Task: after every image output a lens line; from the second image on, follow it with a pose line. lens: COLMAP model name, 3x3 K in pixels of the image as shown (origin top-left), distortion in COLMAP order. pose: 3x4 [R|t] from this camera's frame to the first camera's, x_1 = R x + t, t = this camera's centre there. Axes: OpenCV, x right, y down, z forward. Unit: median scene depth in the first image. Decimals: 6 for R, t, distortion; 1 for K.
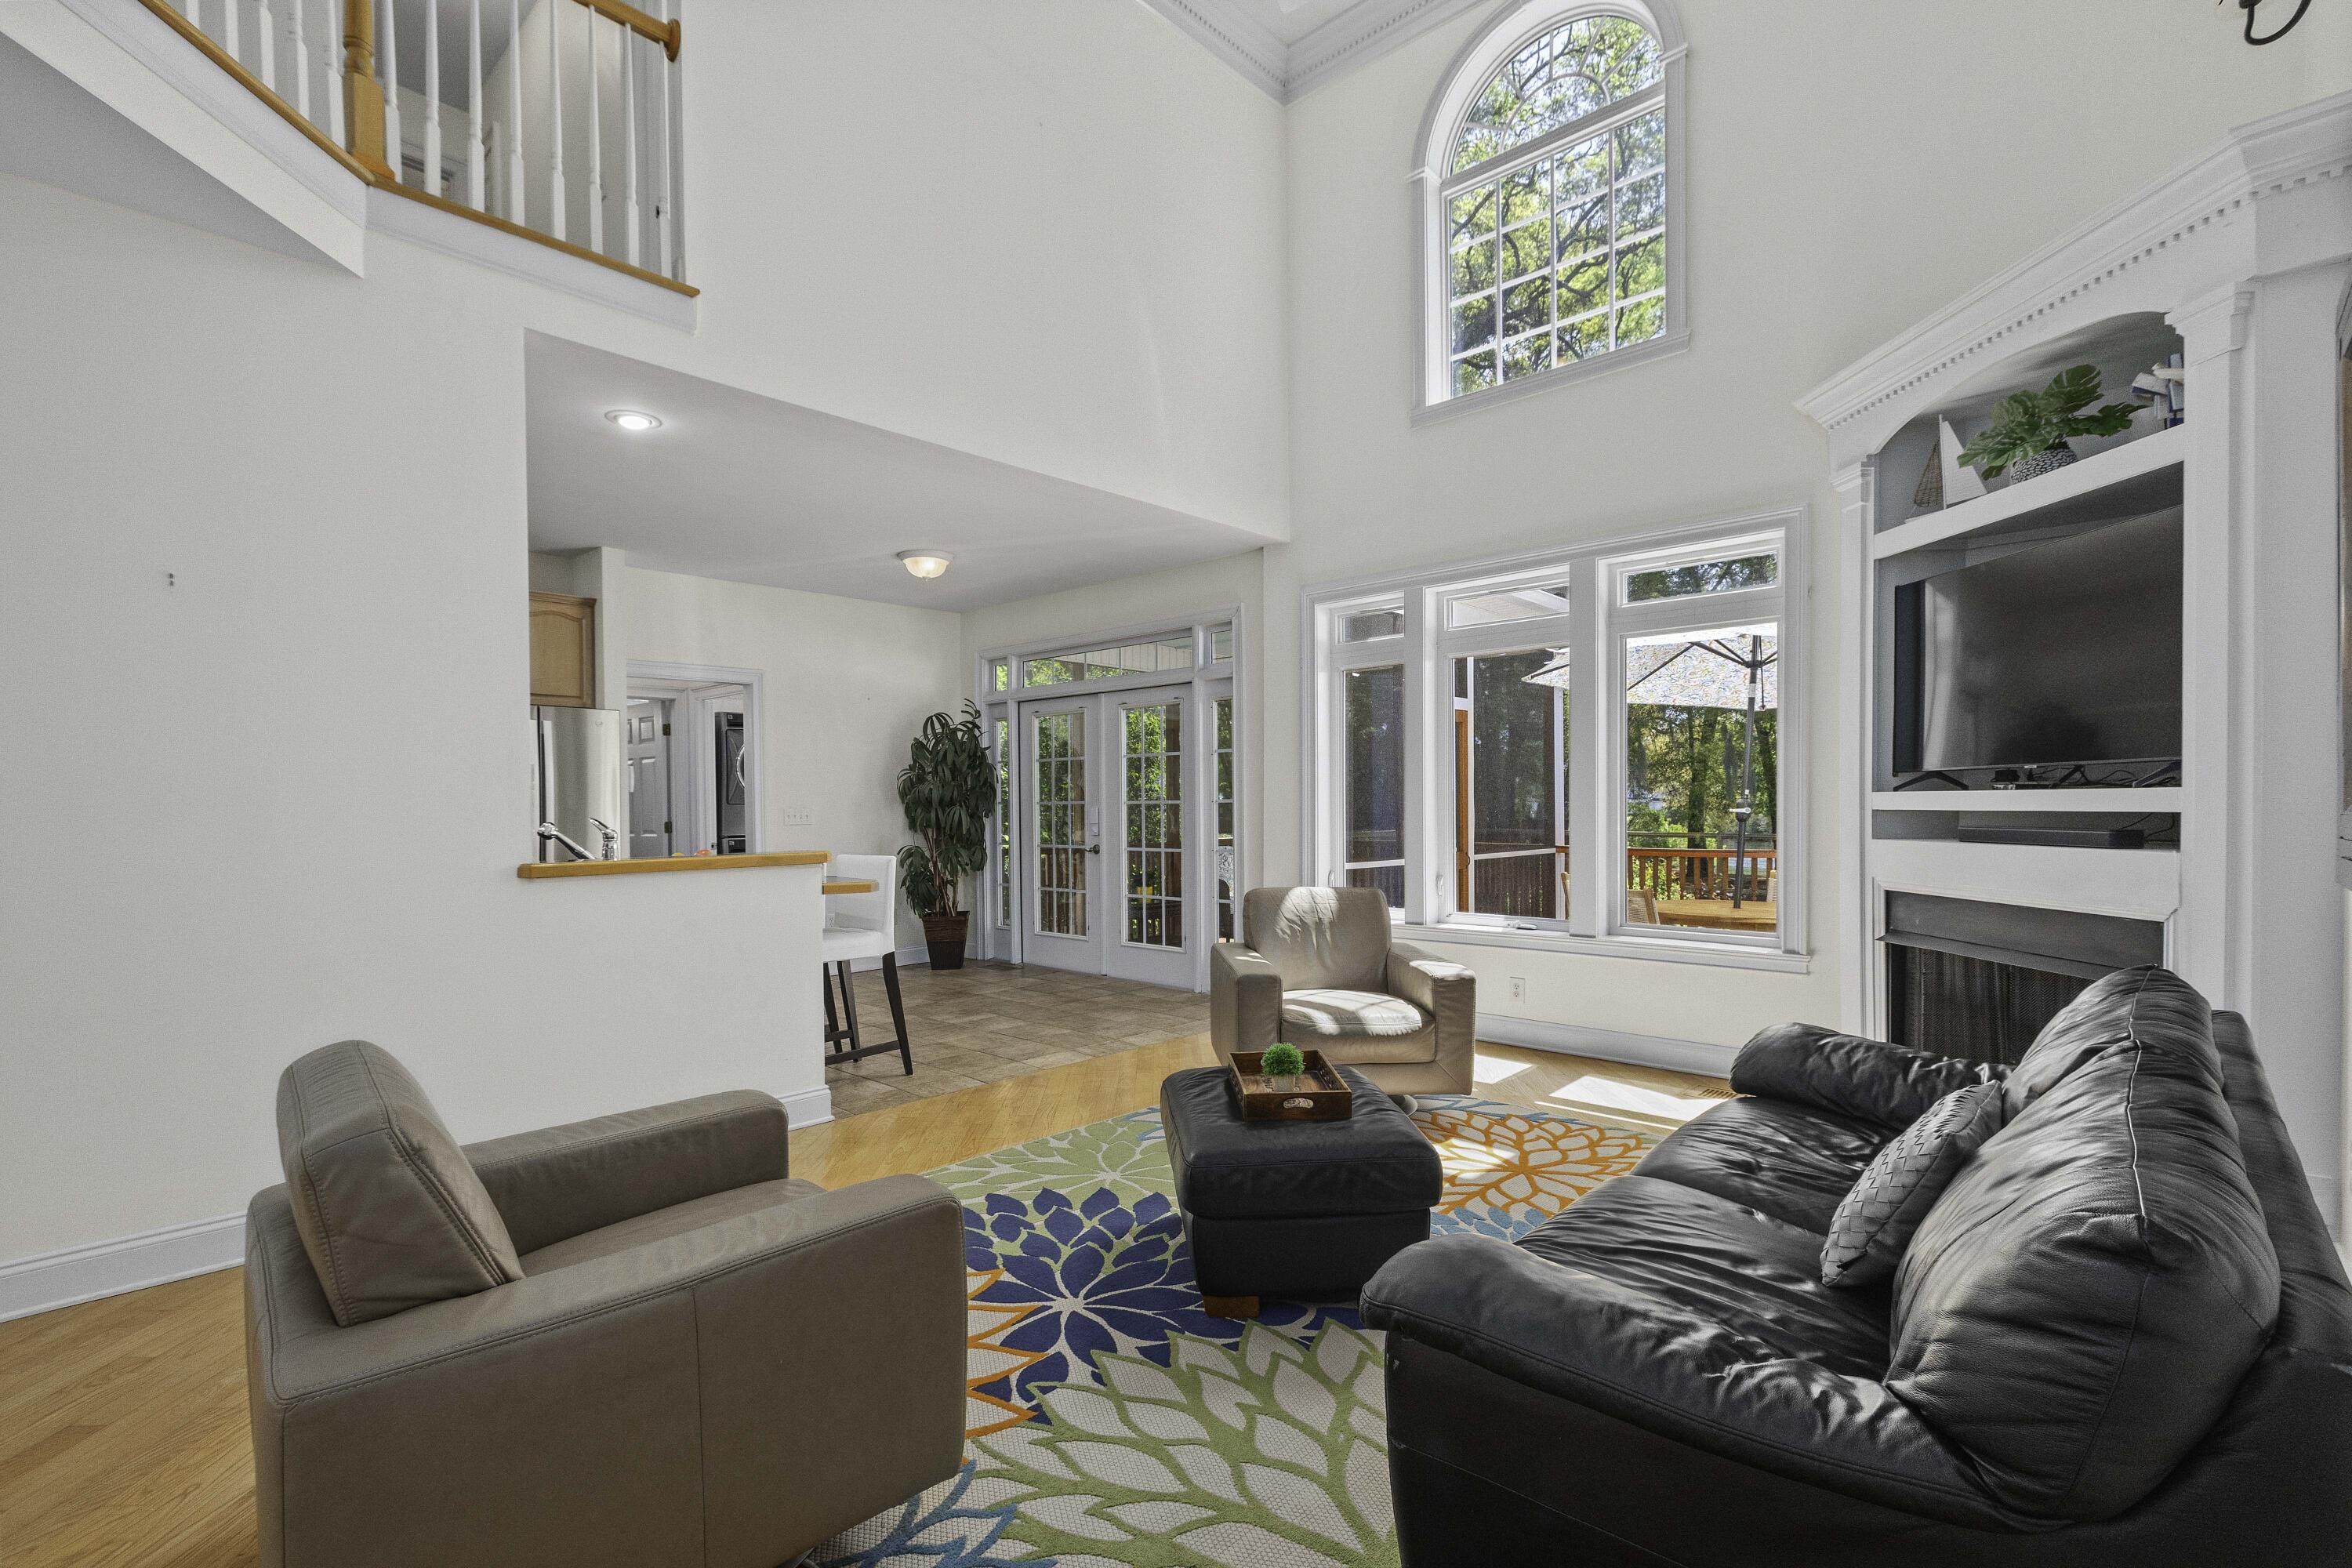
lens RADIAL K [[1087.9, 0, 1176.6], [0, 1087.9, 808.6], [0, 0, 1]] dist [0.000447, -0.000098]
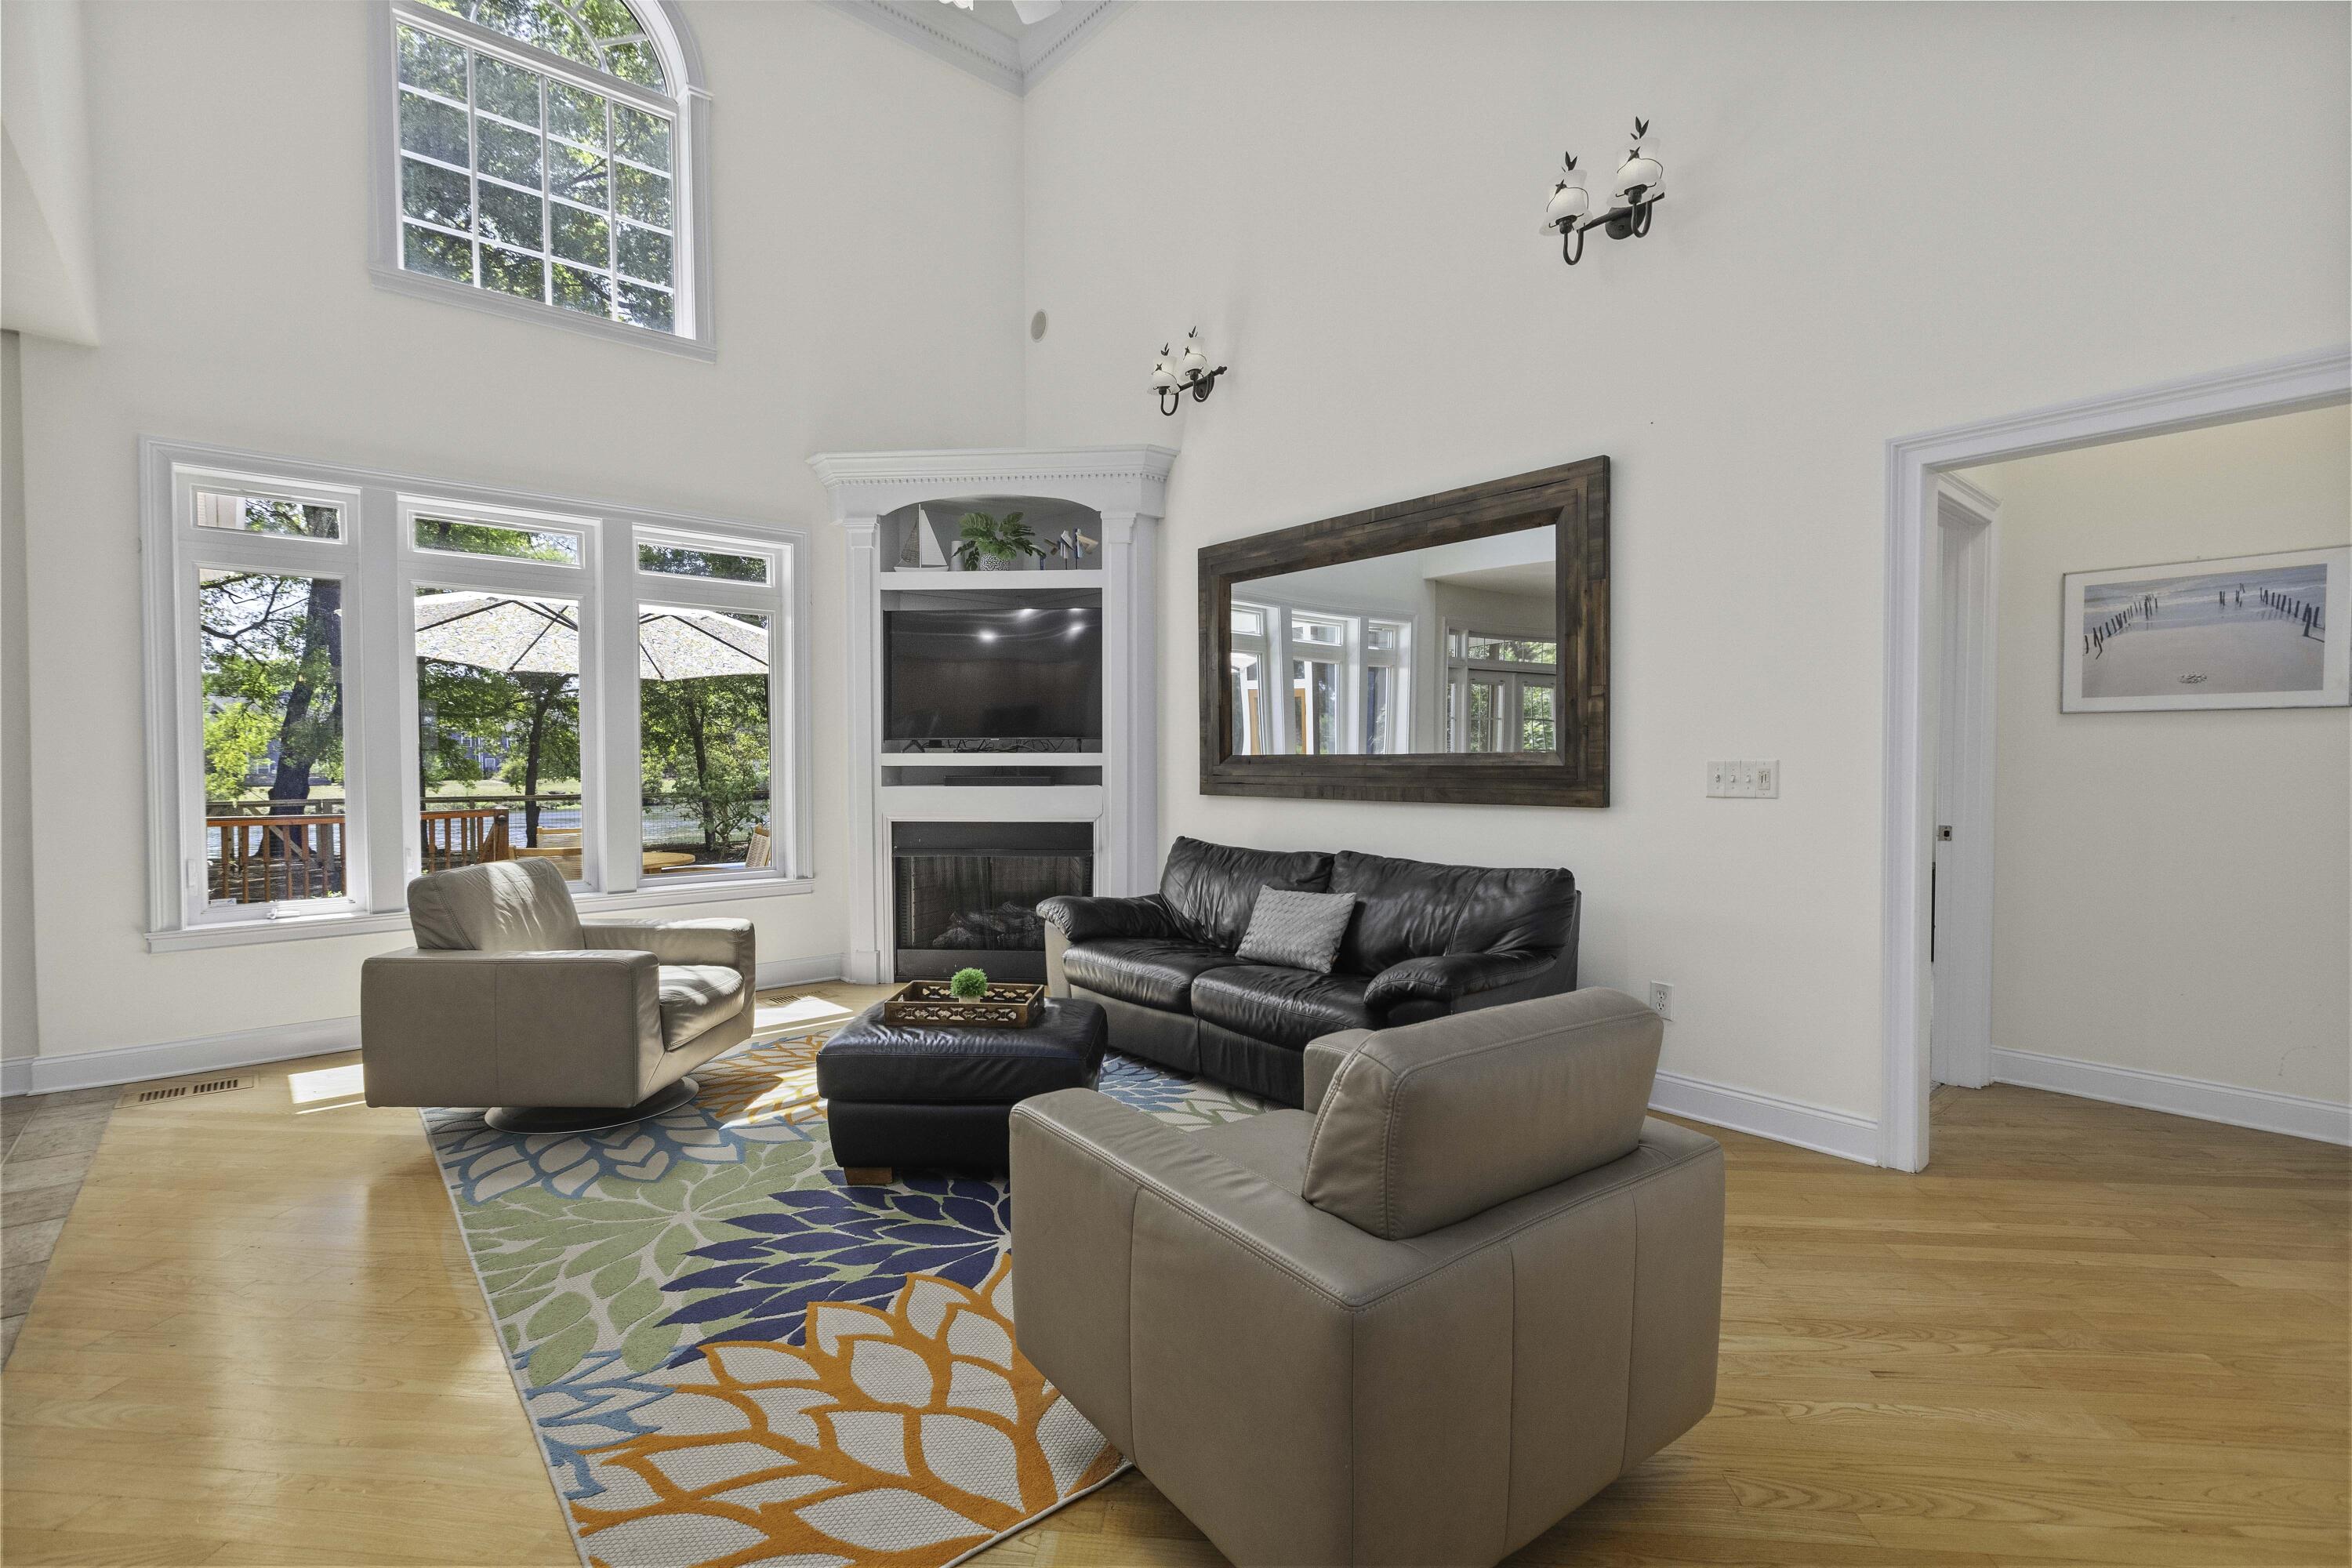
lens RADIAL K [[1053.8, 0, 1176.0], [0, 1053.8, 784.0], [0, 0, 1]] dist [0.002379, 0.000215]
pose [[0.096882, -0.015279, 0.995179, -0.720462], [0.011874, 0.999829, 0.014194, 0.009639], [-0.995225, 0.010441, 0.097047, 0.505290]]
